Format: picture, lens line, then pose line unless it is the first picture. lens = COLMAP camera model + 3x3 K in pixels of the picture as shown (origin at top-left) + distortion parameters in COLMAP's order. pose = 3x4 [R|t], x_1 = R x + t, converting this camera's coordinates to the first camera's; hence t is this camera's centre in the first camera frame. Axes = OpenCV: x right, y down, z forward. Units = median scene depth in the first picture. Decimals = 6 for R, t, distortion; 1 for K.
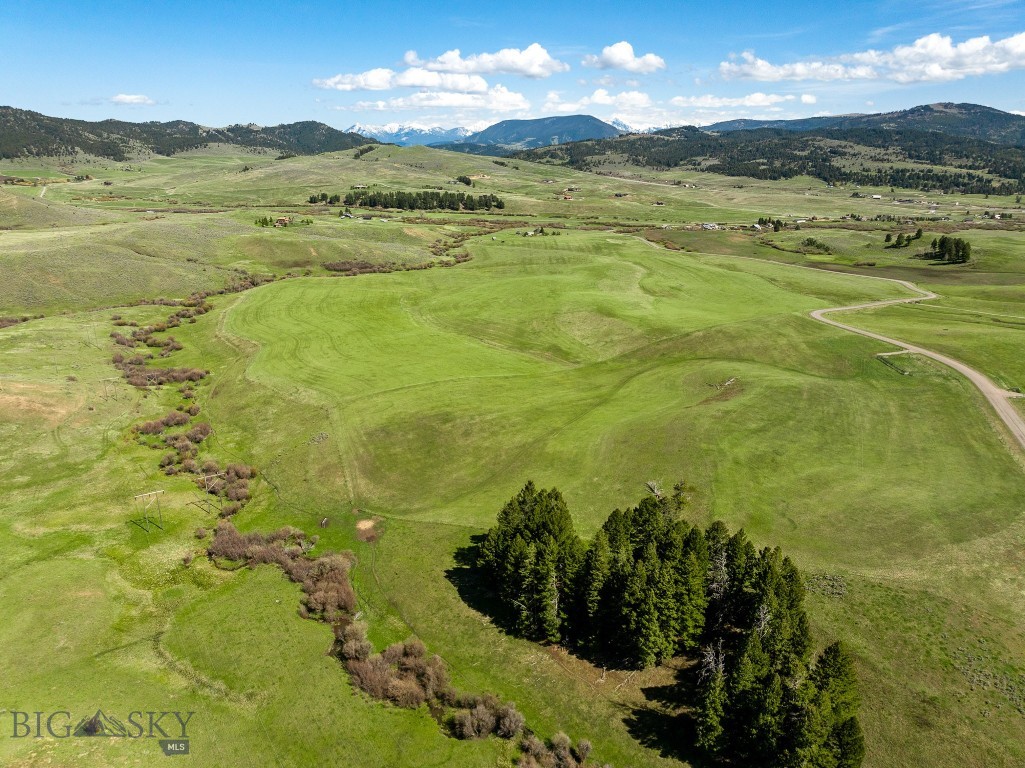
lens RADIAL K [[734.1, 0, 512.5], [0, 734.1, 384.0], [0, 0, 1]] dist [-0.039917, 0.008323]
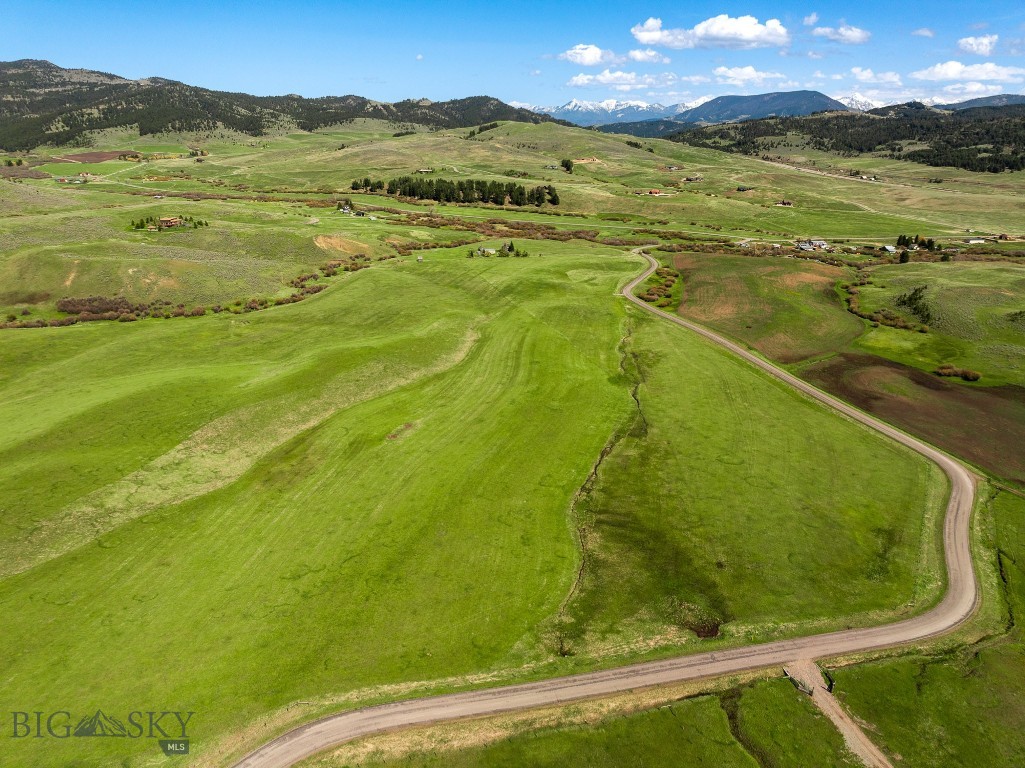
lens RADIAL K [[734.1, 0, 512.5], [0, 734.1, 384.0], [0, 0, 1]] dist [-0.039917, 0.008323]
pose [[0.958337, 0.098825, -0.268001, 0.097500], [-0.091191, 0.994996, 0.040820, -0.044644], [0.270694, -0.014680, 0.962554, 0.135365]]
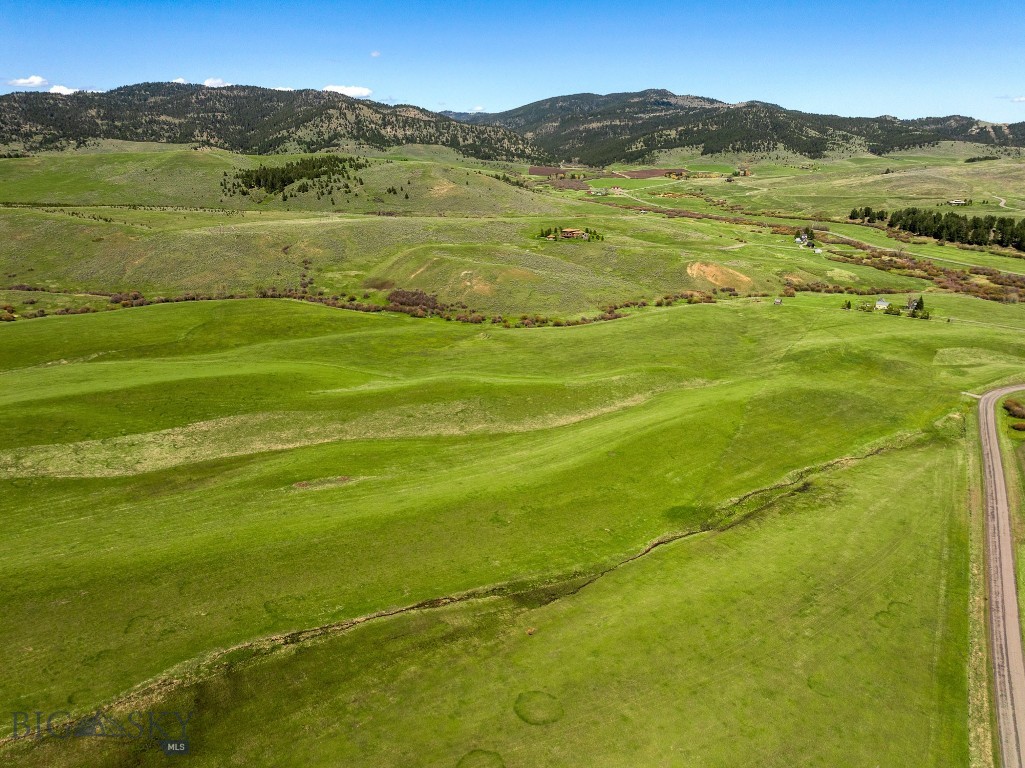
lens RADIAL K [[758.4, 0, 513.5], [0, 758.4, 349.5], [0, 0, 1]] dist [-0.020522, 0.004382]
pose [[0.500838, 0.226139, -0.835478, 0.140092], [-0.270349, 0.957844, 0.097195, -0.063100], [0.822236, 0.177192, 0.540861, 0.200323]]
